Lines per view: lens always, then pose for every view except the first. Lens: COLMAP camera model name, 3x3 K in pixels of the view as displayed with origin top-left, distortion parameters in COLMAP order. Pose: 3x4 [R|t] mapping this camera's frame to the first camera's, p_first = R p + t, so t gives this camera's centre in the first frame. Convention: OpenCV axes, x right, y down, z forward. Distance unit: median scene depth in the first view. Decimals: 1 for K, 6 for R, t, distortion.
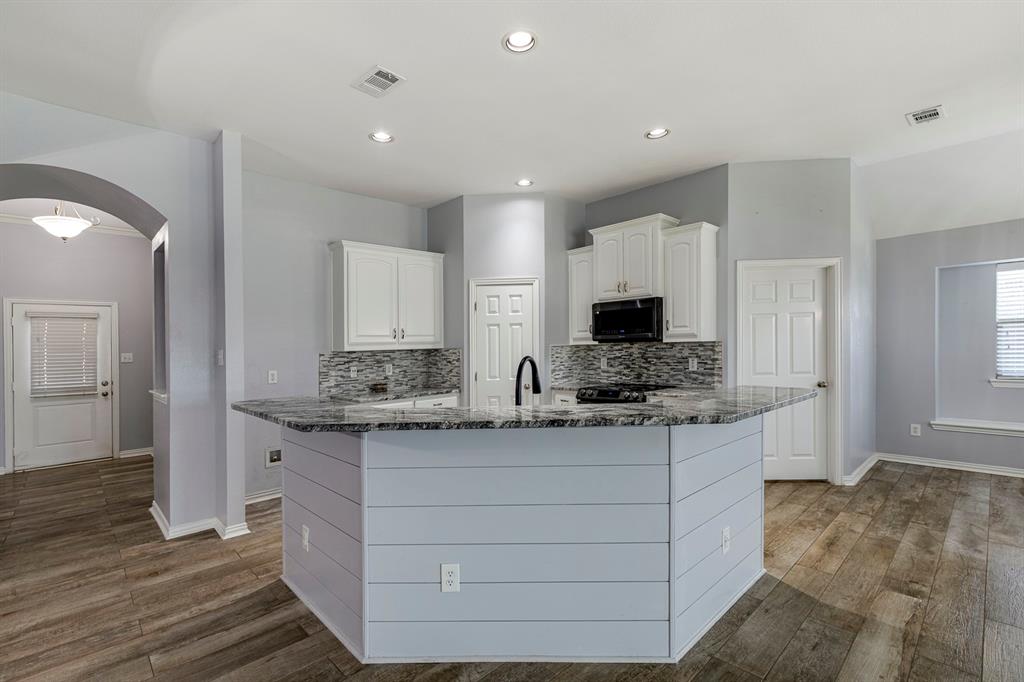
lens RADIAL K [[465.0, 0, 512.0], [0, 465.0, 348.9], [0, 0, 1]] dist [0.000762, 0.000289]
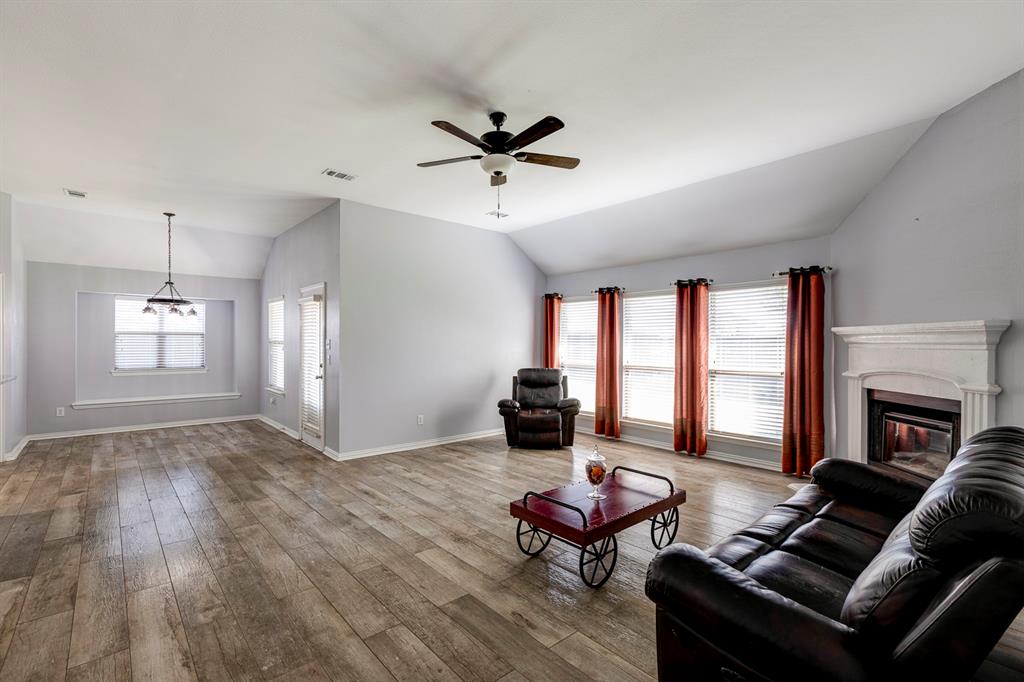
lens RADIAL K [[457.5, 0, 499.1], [0, 457.5, 345.9], [0, 0, 1]] dist [-0.000016, -0.000460]
pose [[0.050615, 0.016449, 0.998583, -0.372058], [0.004418, 0.999851, -0.016693, 0.013760], [-0.998708, 0.005257, 0.050535, -0.313253]]
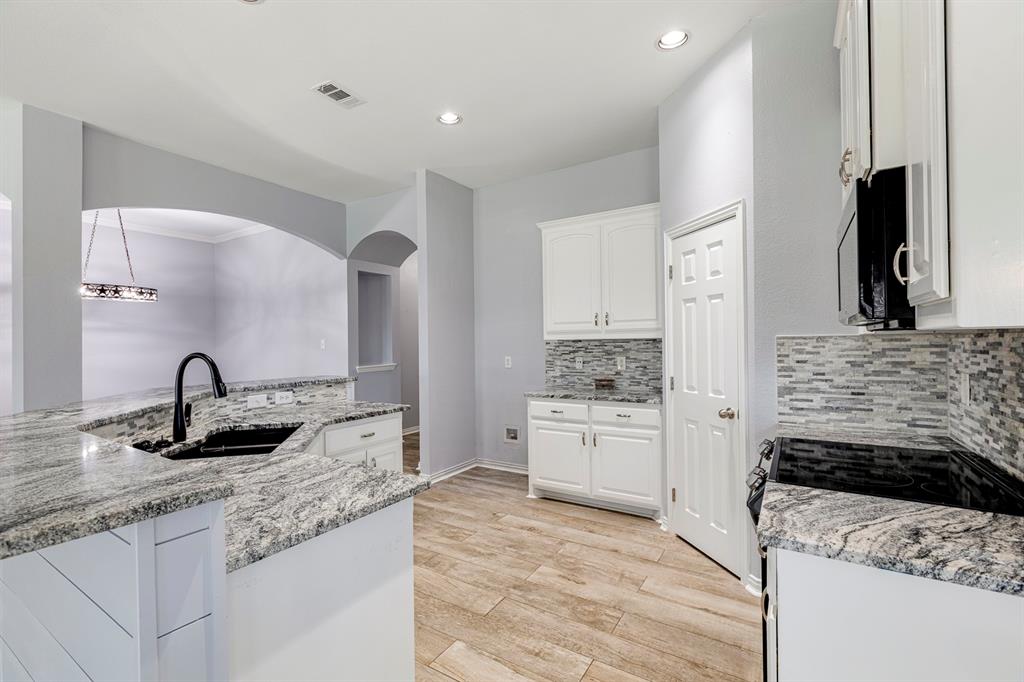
lens RADIAL K [[465.0, 0, 500.7], [0, 465.0, 335.0], [0, 0, 1]] dist [-0.000410, -0.000140]
pose [[0.219672, 0.008782, -0.975534, 0.506921], [0.002949, 0.999949, 0.009666, -0.013730], [0.975569, -0.005000, 0.219635, 0.661230]]
